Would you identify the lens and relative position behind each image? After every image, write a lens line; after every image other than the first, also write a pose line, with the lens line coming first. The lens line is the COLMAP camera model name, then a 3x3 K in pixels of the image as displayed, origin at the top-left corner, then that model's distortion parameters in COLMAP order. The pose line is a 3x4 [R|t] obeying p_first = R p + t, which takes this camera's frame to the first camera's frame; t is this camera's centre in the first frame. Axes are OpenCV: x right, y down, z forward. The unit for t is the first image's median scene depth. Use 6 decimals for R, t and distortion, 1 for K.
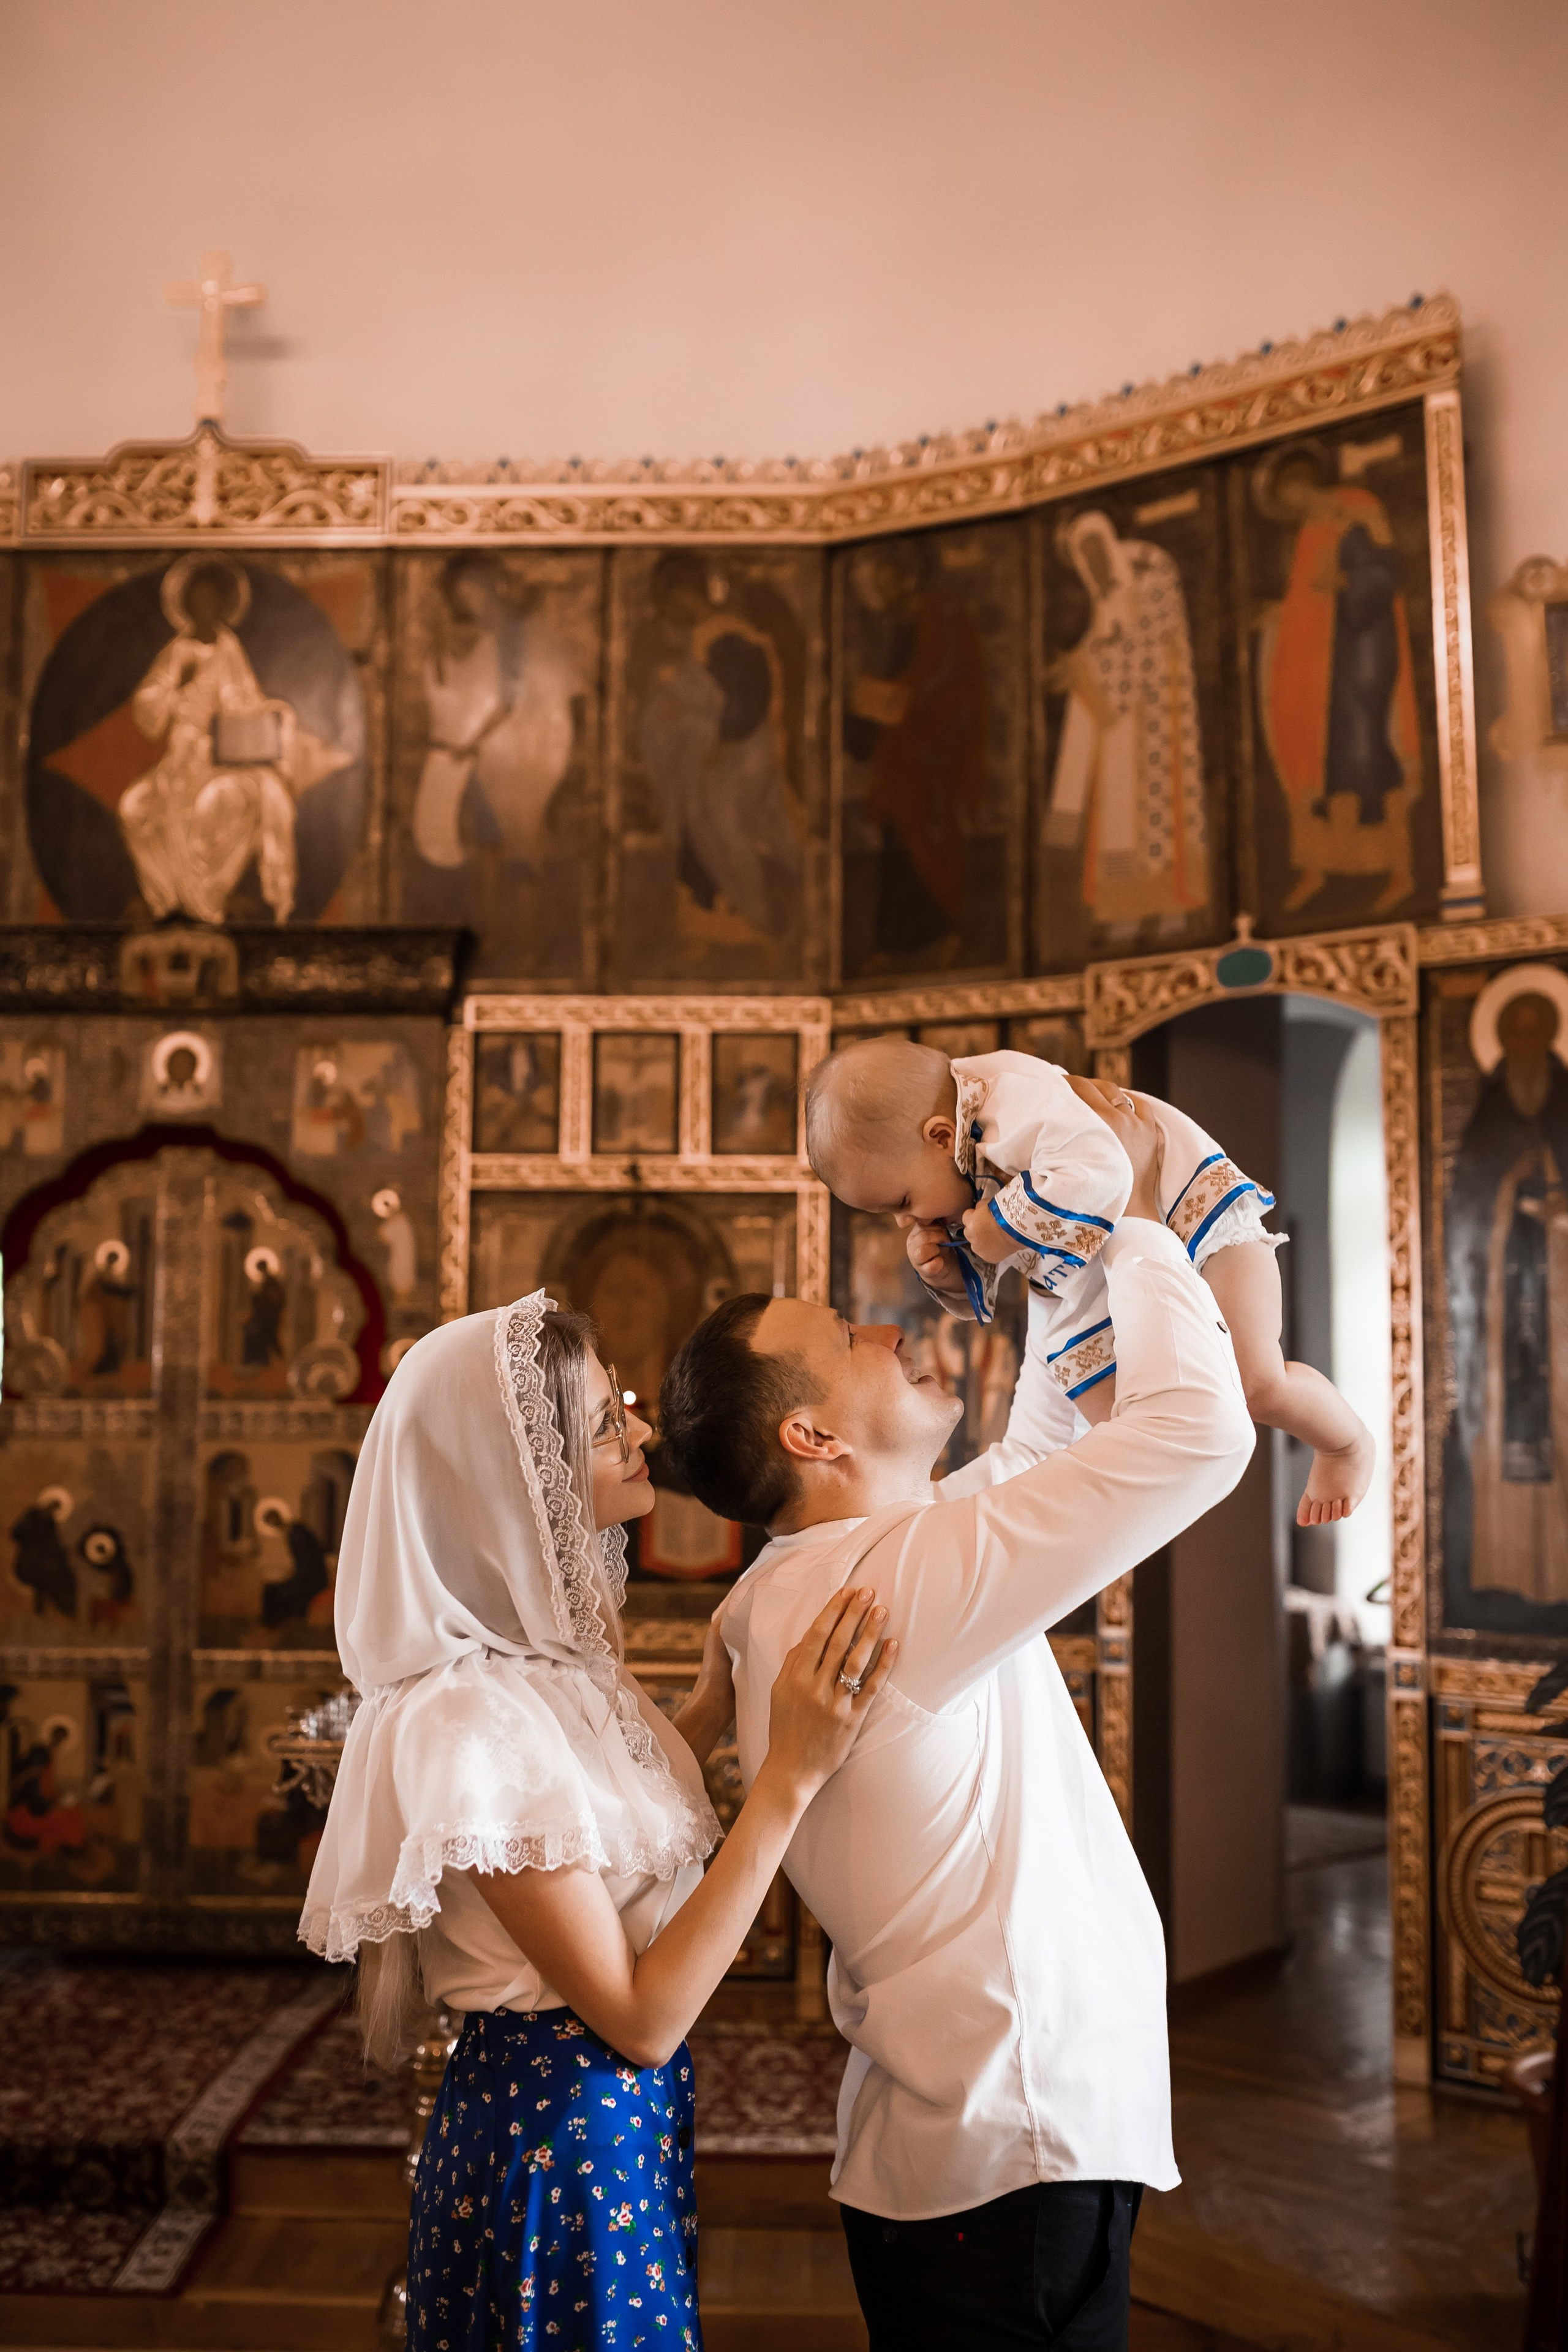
lens RADIAL K [[2343.5, 0, 784.0], [0, 2343.5, 1176.0], [0, 0, 1]] dist [-0.060547, 0.015044]
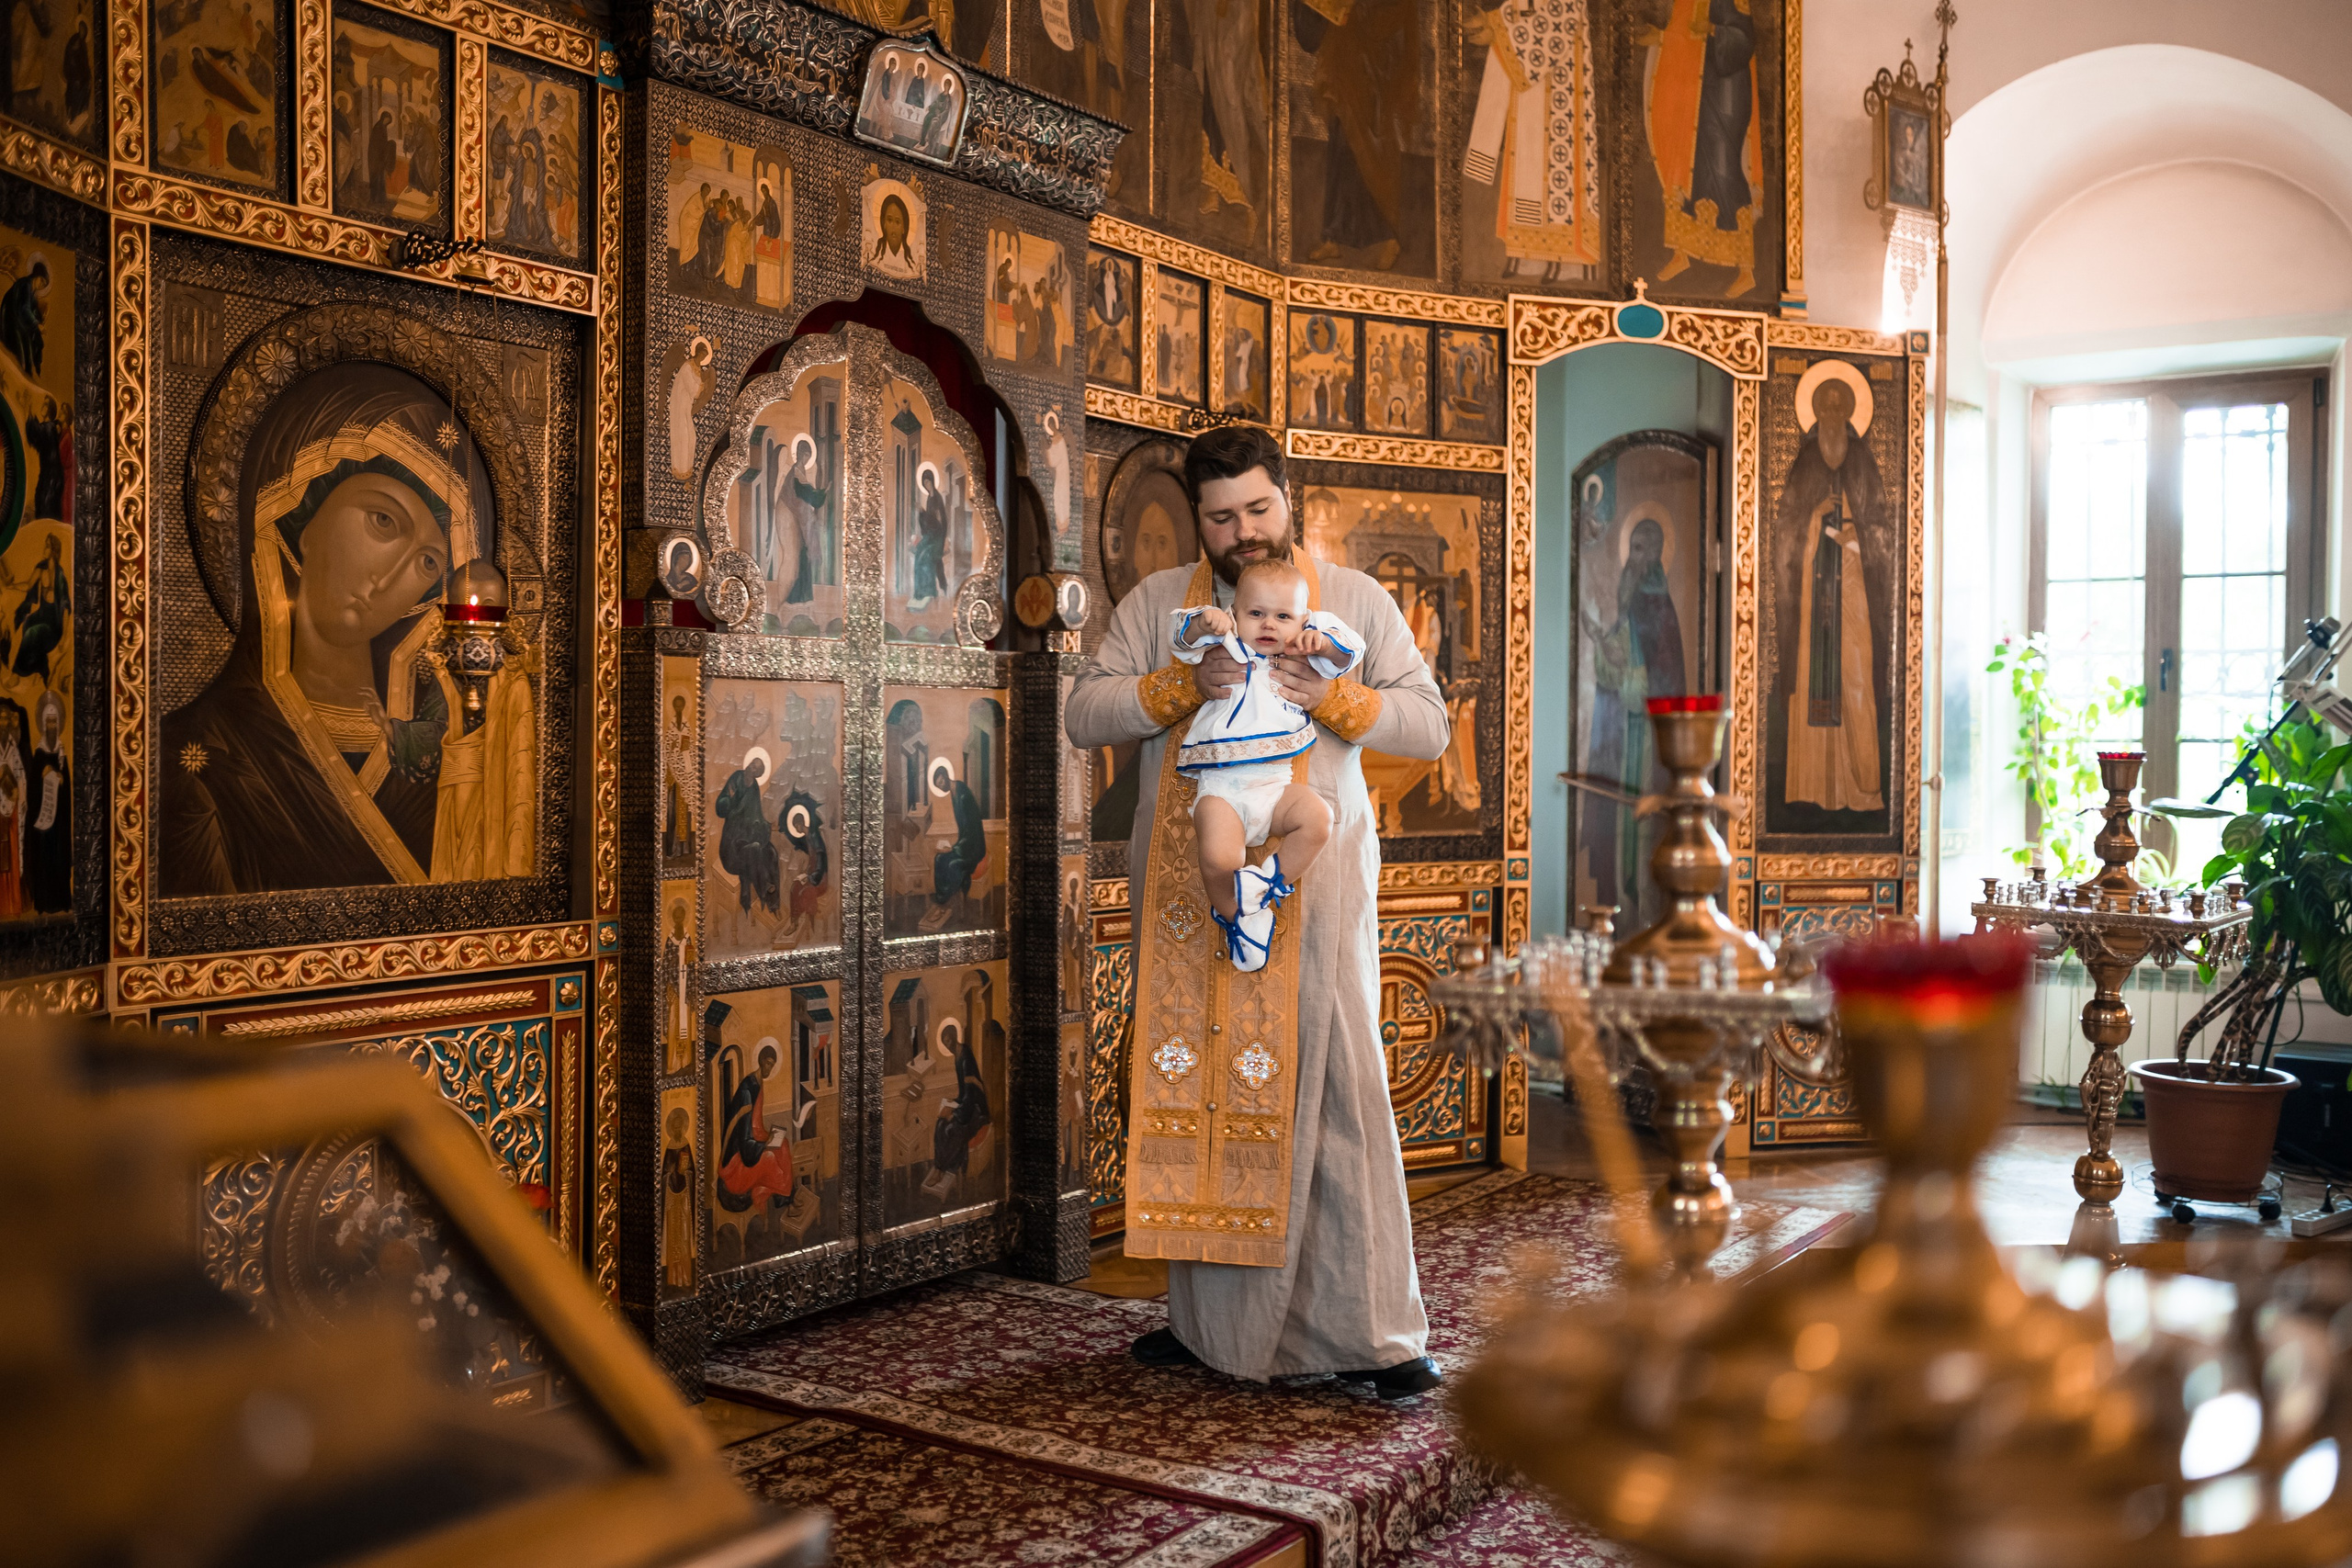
lens RADIAL K [[2213.6, 0, 1131.7], [0, 2213.6, 783.7], [0, 0, 1]] dist [-0.065528, 0.037874]
pose [[0.559184, -0.019202, 0.828821, -0.844850], [-0.084886, 0.993151, 0.080280, 0.077071], [-0.824686, -0.115247, 0.553724, 0.489894]]
